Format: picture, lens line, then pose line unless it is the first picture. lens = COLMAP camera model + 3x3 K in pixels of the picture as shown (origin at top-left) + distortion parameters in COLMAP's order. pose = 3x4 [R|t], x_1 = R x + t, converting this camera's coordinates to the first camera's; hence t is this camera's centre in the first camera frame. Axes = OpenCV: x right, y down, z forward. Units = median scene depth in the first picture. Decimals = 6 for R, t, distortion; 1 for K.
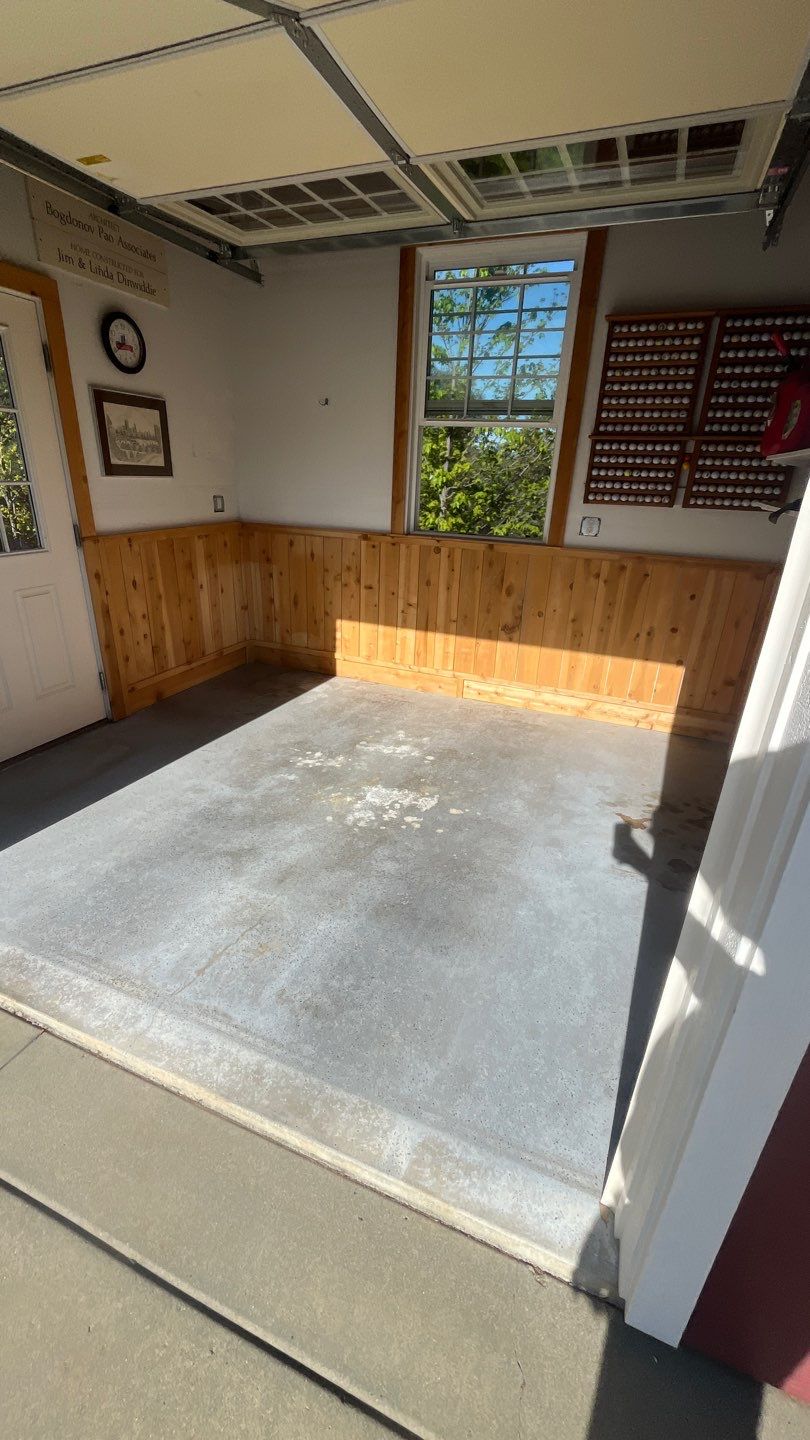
lens RADIAL K [[580.9, 0, 405.0], [0, 580.9, 720.0], [0, 0, 1]] dist [-0.001580, -0.000219]
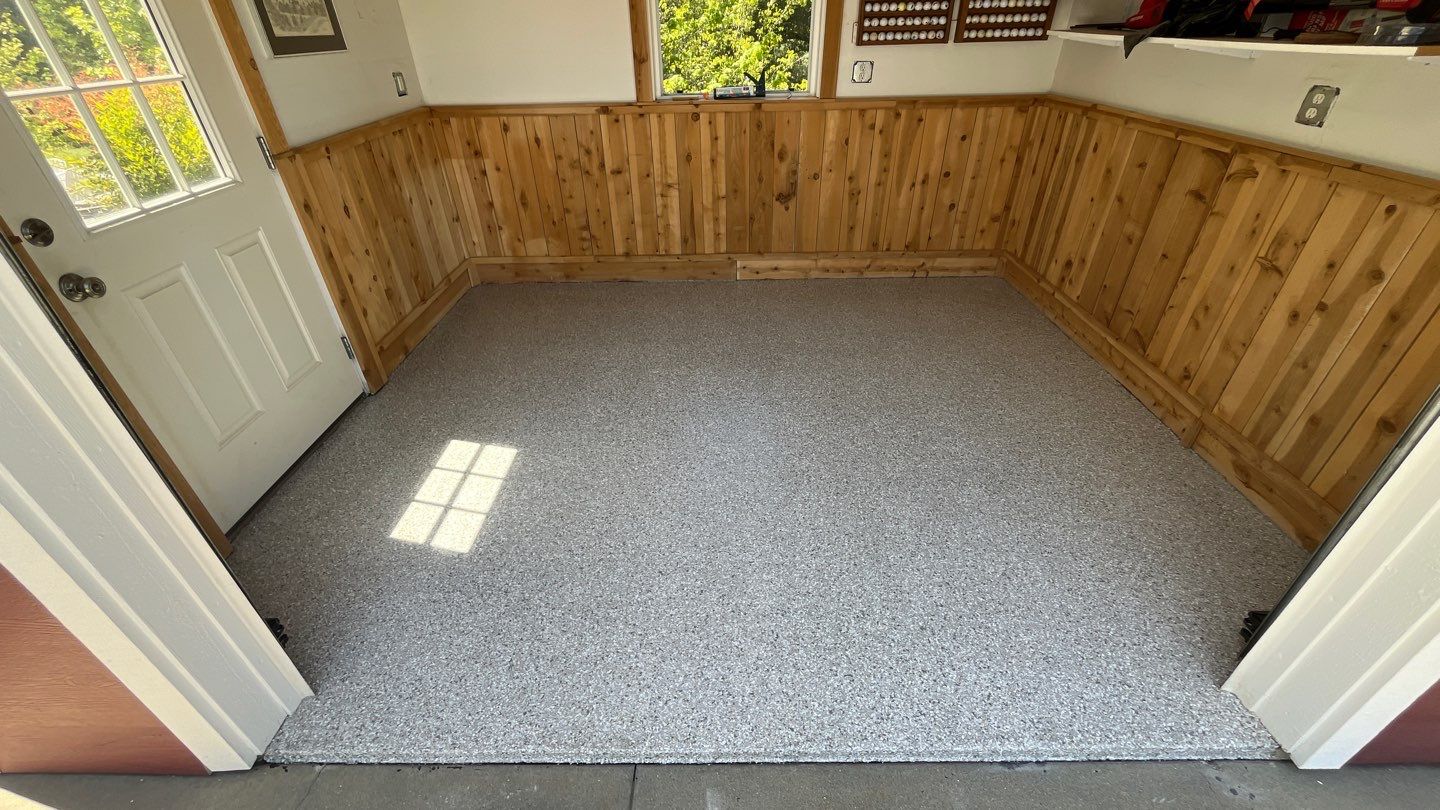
lens RADIAL K [[580.9, 0, 720.0], [0, 580.9, 405.0], [0, 0, 1]] dist [-0.001580, -0.000219]
pose [[0.929314, -0.247805, 0.273804, -0.274950], [0.192122, 0.957618, 0.214610, -0.060645], [-0.315381, -0.146836, 0.937536, 0.108987]]
